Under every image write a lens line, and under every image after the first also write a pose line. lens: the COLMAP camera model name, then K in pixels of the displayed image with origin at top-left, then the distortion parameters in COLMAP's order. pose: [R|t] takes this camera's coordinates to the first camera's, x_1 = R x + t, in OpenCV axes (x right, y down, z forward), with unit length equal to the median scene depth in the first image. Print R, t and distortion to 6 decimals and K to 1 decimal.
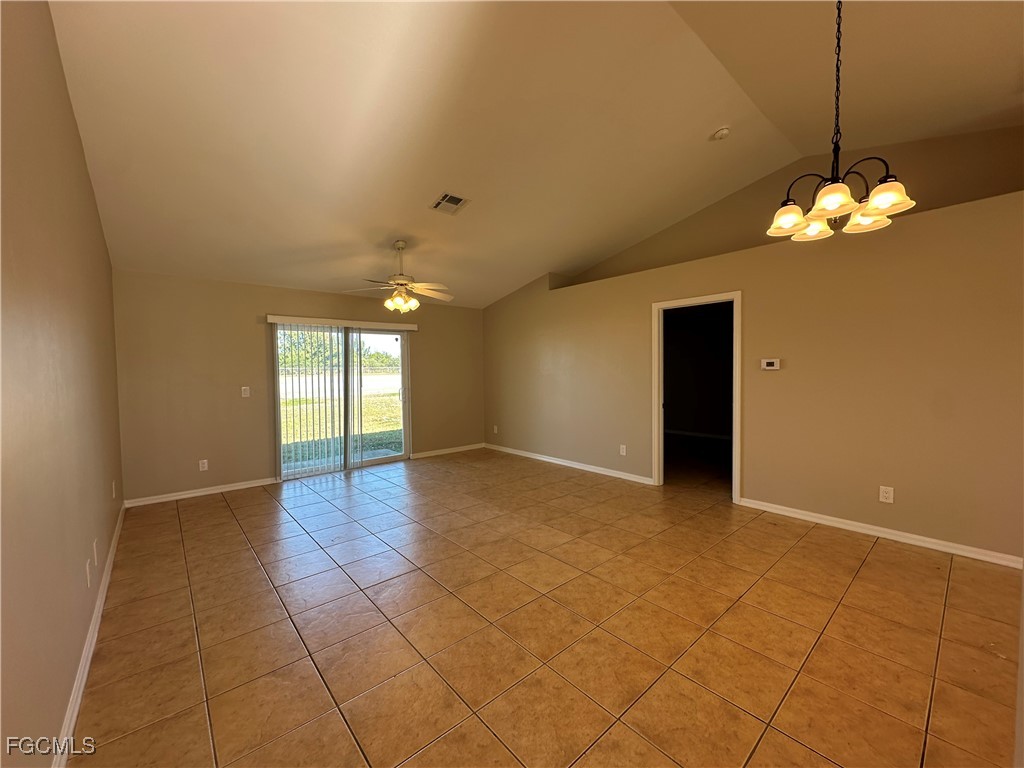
lens RADIAL K [[410.1, 0, 512.8], [0, 410.1, 379.9], [0, 0, 1]] dist [-0.004380, 0.000762]
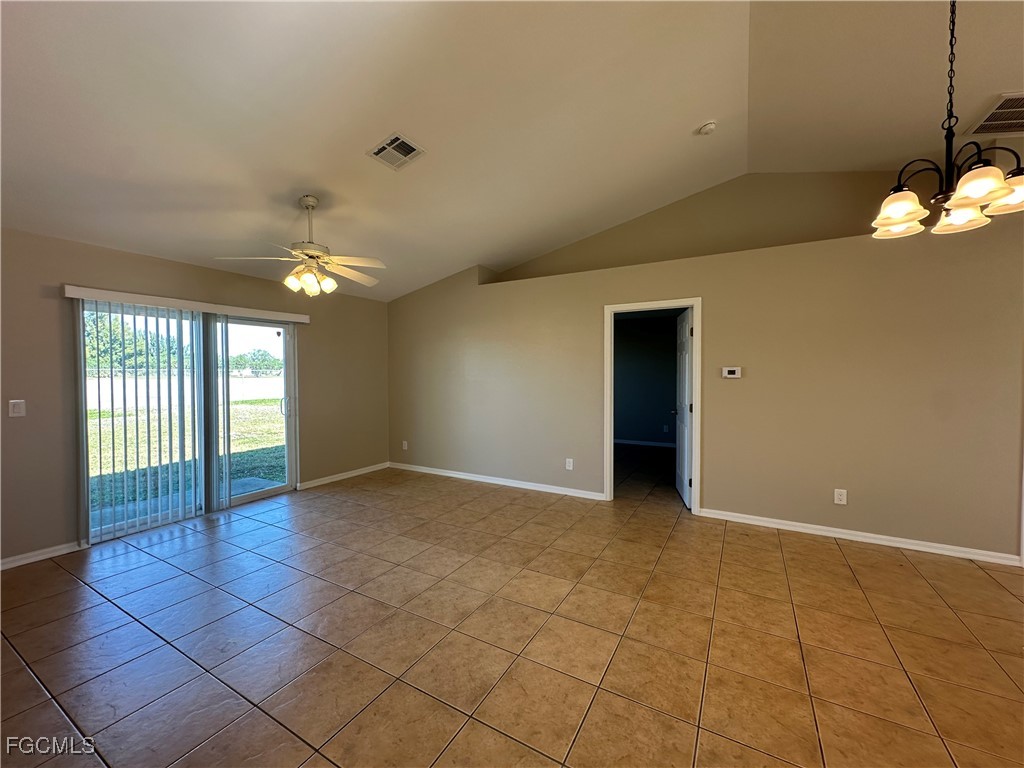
lens RADIAL K [[410.1, 0, 511.4], [0, 410.1, 377.6], [0, 0, 1]] dist [-0.004380, 0.000762]
pose [[0.944174, 0.007615, 0.329360, -0.169372], [-0.001705, 0.999832, -0.018232, -0.004829], [-0.329444, 0.016652, 0.944028, 0.195136]]
